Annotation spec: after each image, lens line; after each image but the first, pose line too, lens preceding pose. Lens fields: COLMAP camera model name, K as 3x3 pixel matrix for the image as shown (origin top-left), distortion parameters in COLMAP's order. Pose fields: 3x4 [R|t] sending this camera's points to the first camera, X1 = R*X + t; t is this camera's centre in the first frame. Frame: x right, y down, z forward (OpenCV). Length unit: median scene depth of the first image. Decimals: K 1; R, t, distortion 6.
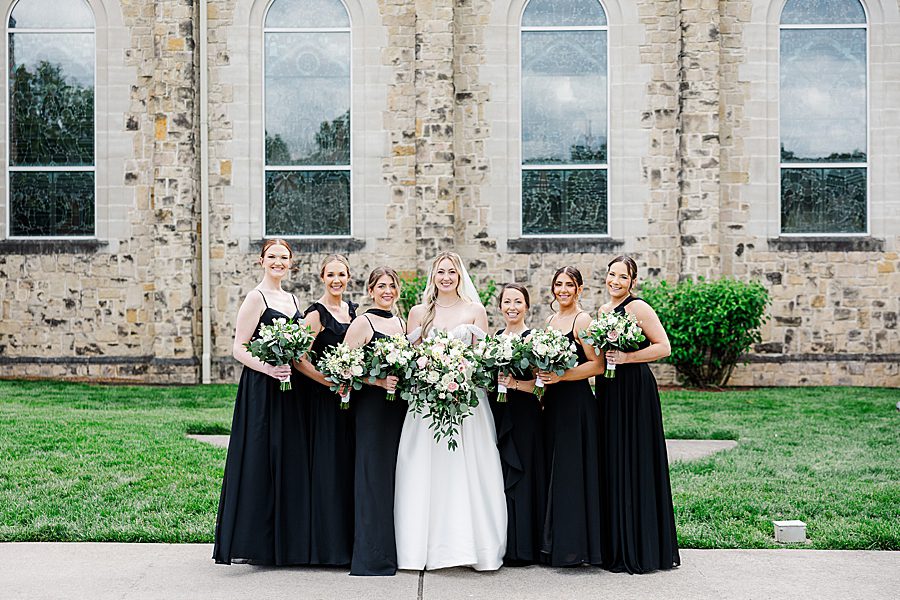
lens RADIAL K [[1289.4, 0, 450.0], [0, 1289.4, 300.0], [0, 0, 1]] dist [0.016143, -0.027765]
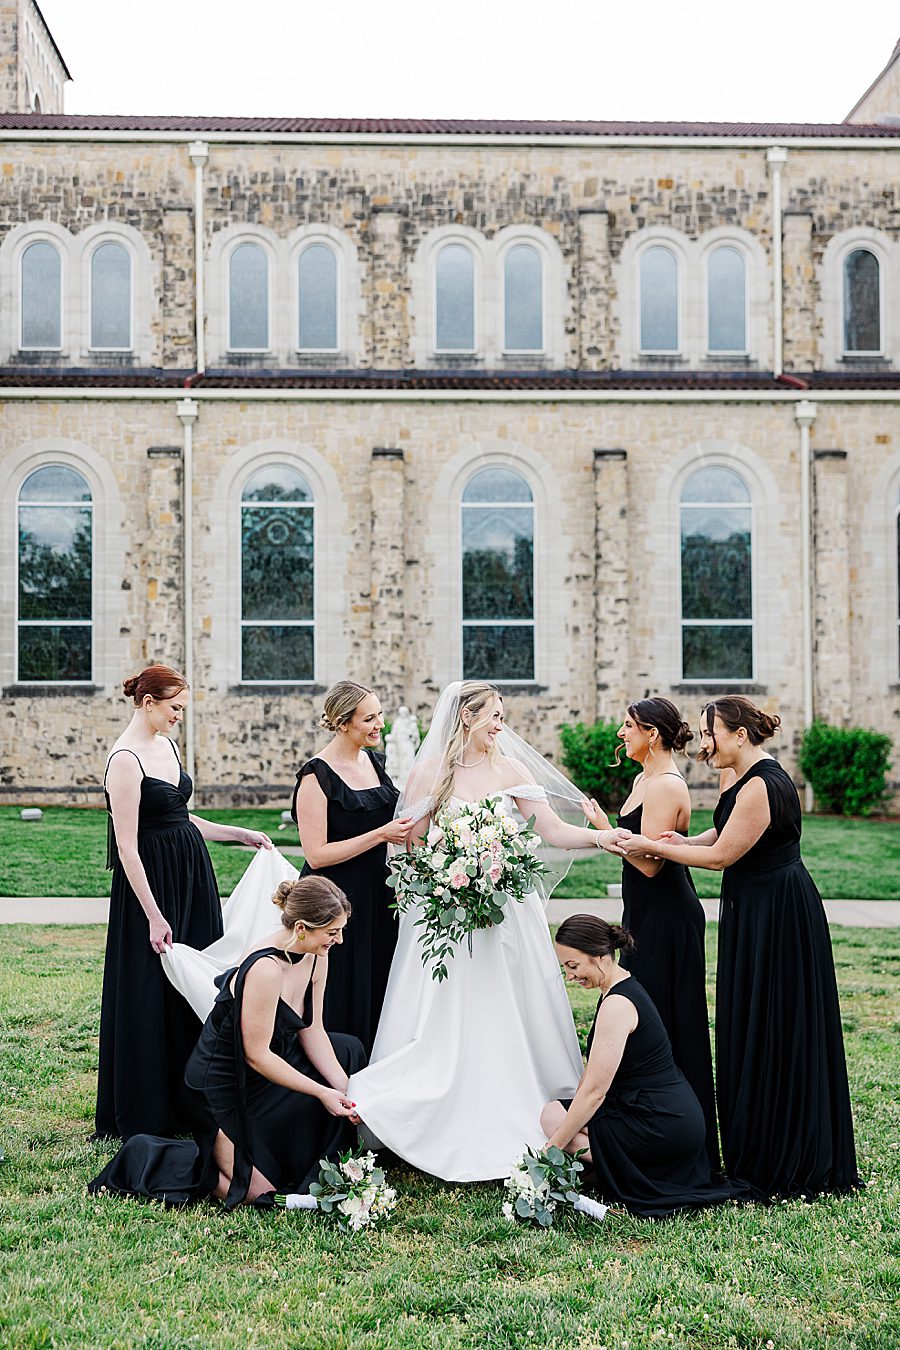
lens RADIAL K [[1521.4, 0, 450.0], [0, 1521.4, 675.0], [0, 0, 1]] dist [0.001816, 0.011021]
pose [[0.998919, 0.001004, 0.046465, -0.019164], [0.000174, 0.999679, -0.025340, -0.021047], [-0.046475, 0.025320, 0.998598, -0.377113]]
